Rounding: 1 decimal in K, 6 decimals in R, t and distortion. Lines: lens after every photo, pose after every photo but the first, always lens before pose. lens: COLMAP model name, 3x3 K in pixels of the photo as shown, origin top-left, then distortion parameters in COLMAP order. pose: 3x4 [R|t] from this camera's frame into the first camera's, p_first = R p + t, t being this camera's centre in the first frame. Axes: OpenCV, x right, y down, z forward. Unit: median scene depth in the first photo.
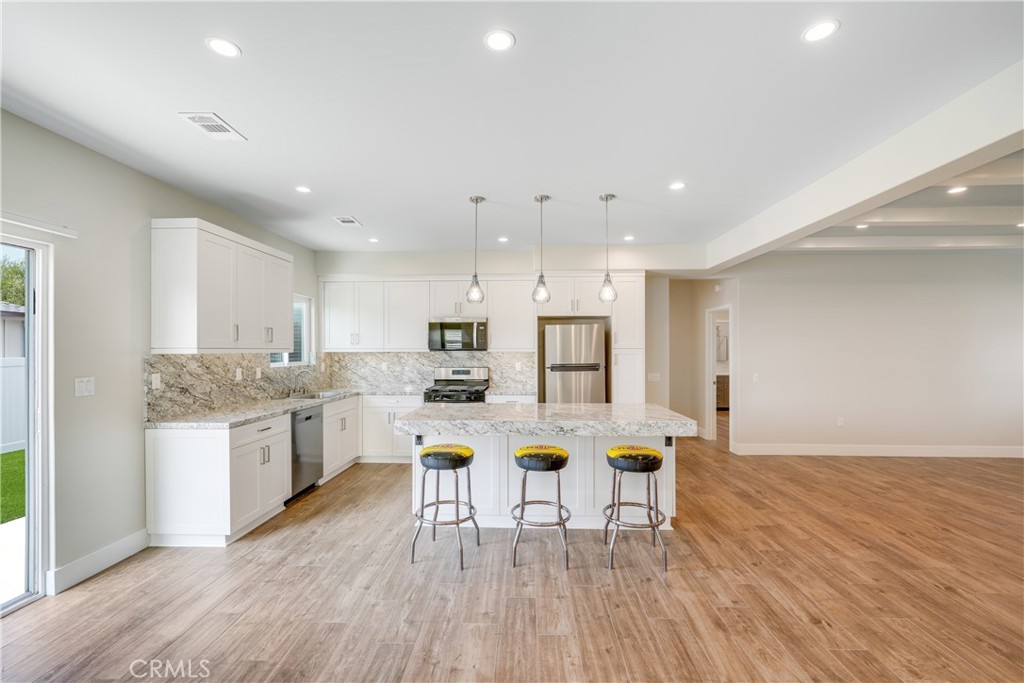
lens RADIAL K [[432.4, 0, 512.1], [0, 432.4, 348.5], [0, 0, 1]] dist [0.000185, 0.000441]
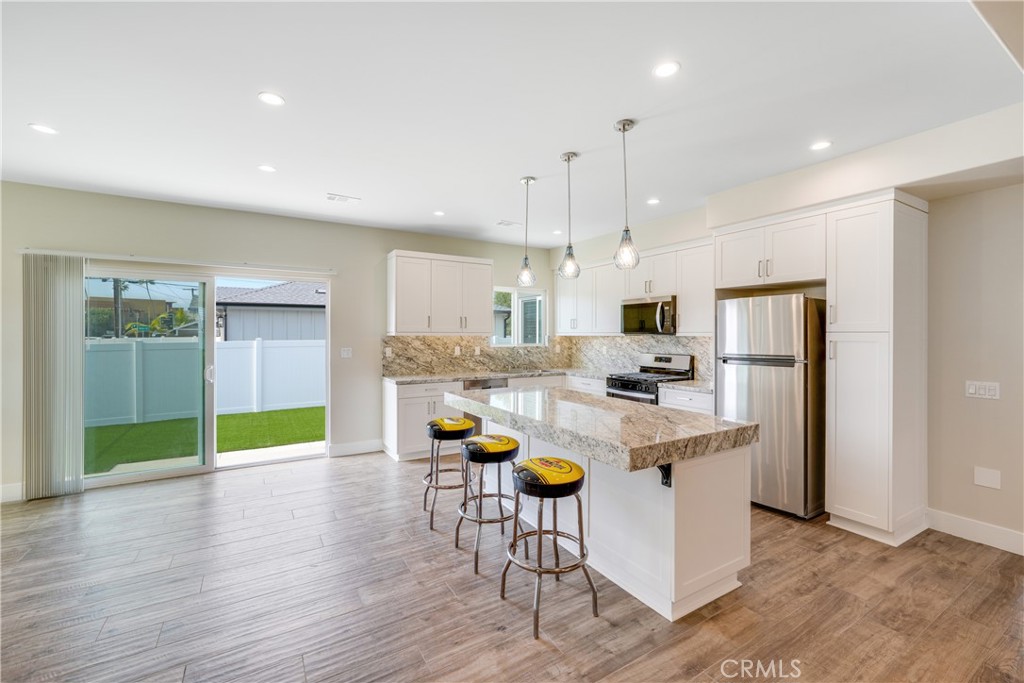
lens RADIAL K [[432.4, 0, 514.7], [0, 432.4, 333.7], [0, 0, 1]] dist [0.000185, 0.000441]
pose [[0.542991, 0.000721, -0.839738, 0.659667], [0.000519, 0.999999, 0.001194, 0.002420], [0.839738, -0.001084, 0.542990, 0.402268]]
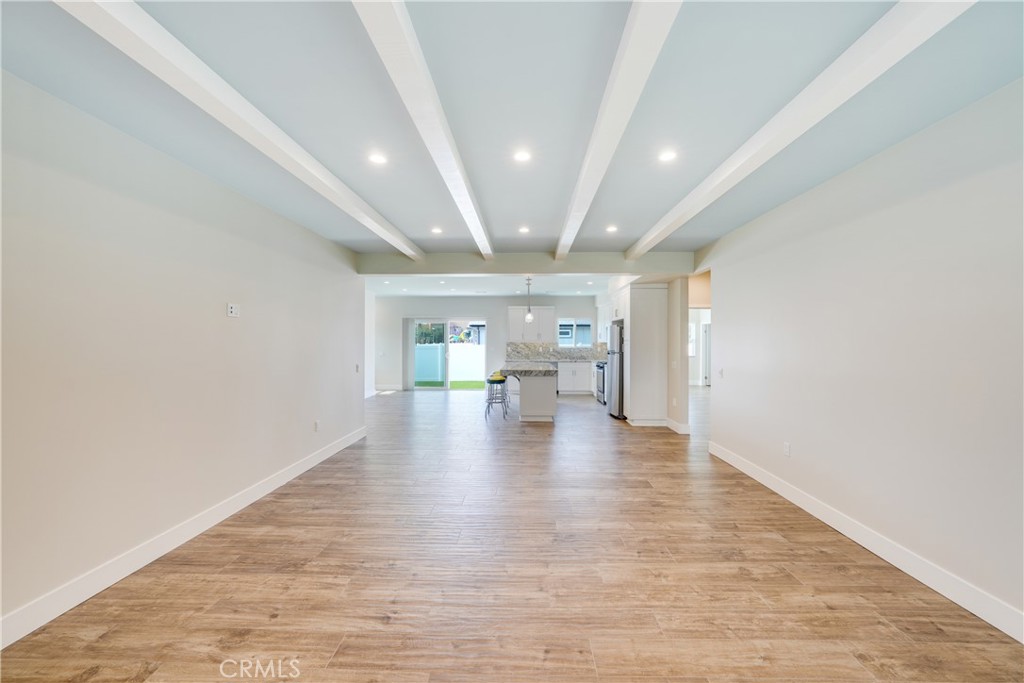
lens RADIAL K [[360.0, 0, 516.9], [0, 360.0, 341.5], [0, 0, 1]] dist [-0.023658, 0.000702]
pose [[0.005638, 0.001809, -0.999982, 1.909259], [0.002070, 0.999996, 0.001821, 0.001591], [0.999982, -0.002081, 0.005634, 0.835007]]
